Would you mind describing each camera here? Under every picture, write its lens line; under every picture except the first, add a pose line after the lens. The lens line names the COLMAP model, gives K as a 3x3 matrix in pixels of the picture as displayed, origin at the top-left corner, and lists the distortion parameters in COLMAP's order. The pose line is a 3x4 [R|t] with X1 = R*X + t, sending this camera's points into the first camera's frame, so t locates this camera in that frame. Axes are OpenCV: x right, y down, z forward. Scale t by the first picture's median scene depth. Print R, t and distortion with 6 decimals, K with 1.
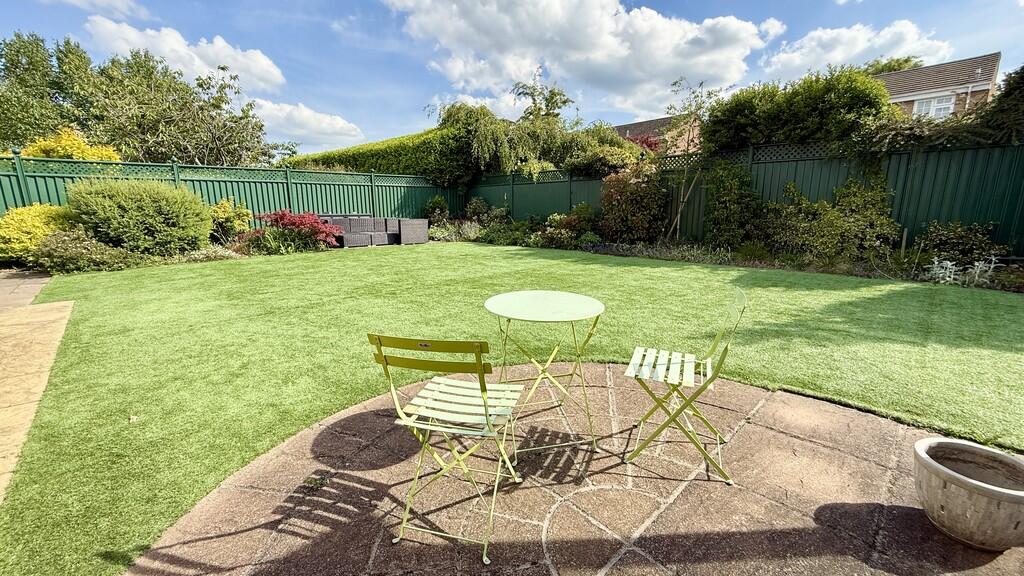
lens RADIAL K [[410.0, 0, 512.9], [0, 410.0, 287.8], [0, 0, 1]] dist [0.001387, -0.000213]
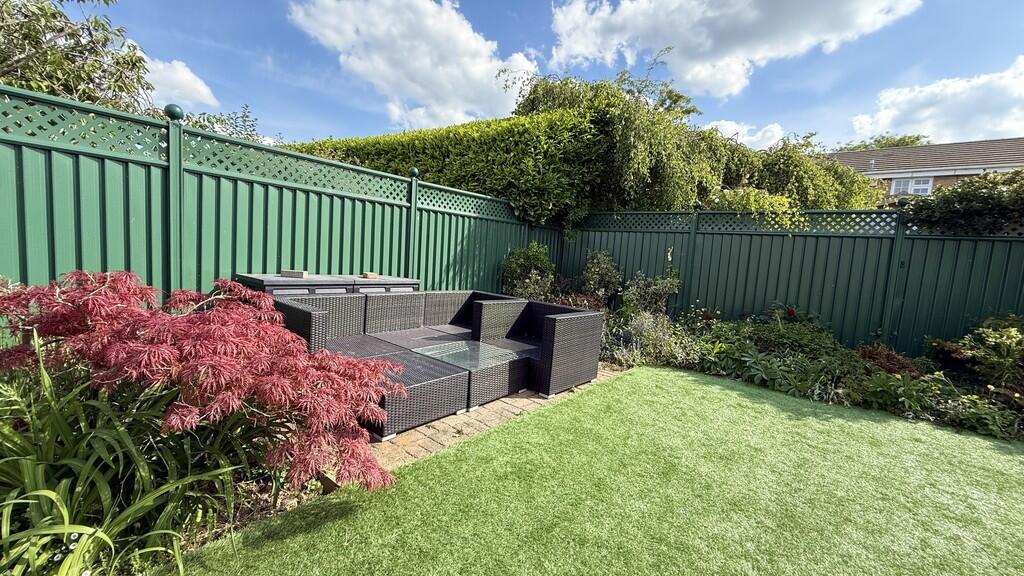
lens RADIAL K [[410.0, 0, 514.9], [0, 410.0, 288.4], [0, 0, 1]] dist [0.001387, -0.000213]
pose [[0.982243, 0.055892, 0.179094, -0.336736], [-0.036396, 0.993226, -0.110352, -0.140305], [-0.184049, 0.101874, 0.977624, 0.644947]]
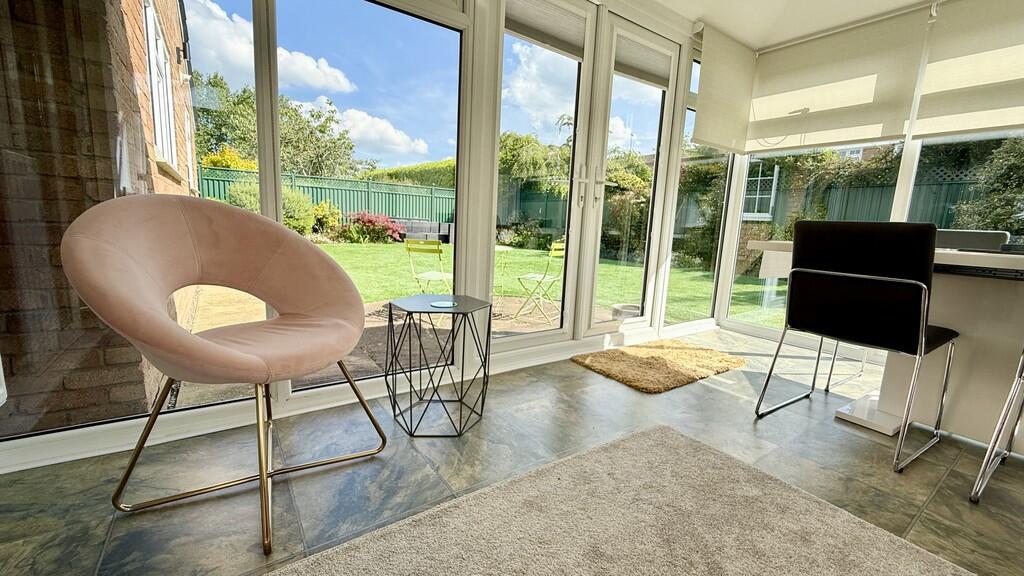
lens RADIAL K [[410.0, 0, 511.9], [0, 410.0, 287.8], [0, 0, 1]] dist [0.001387, -0.000213]
pose [[0.987722, 0.074540, -0.137293, 0.089579], [-0.080289, 0.996091, -0.036818, 0.053250], [0.134012, 0.047389, 0.989846, -0.188049]]
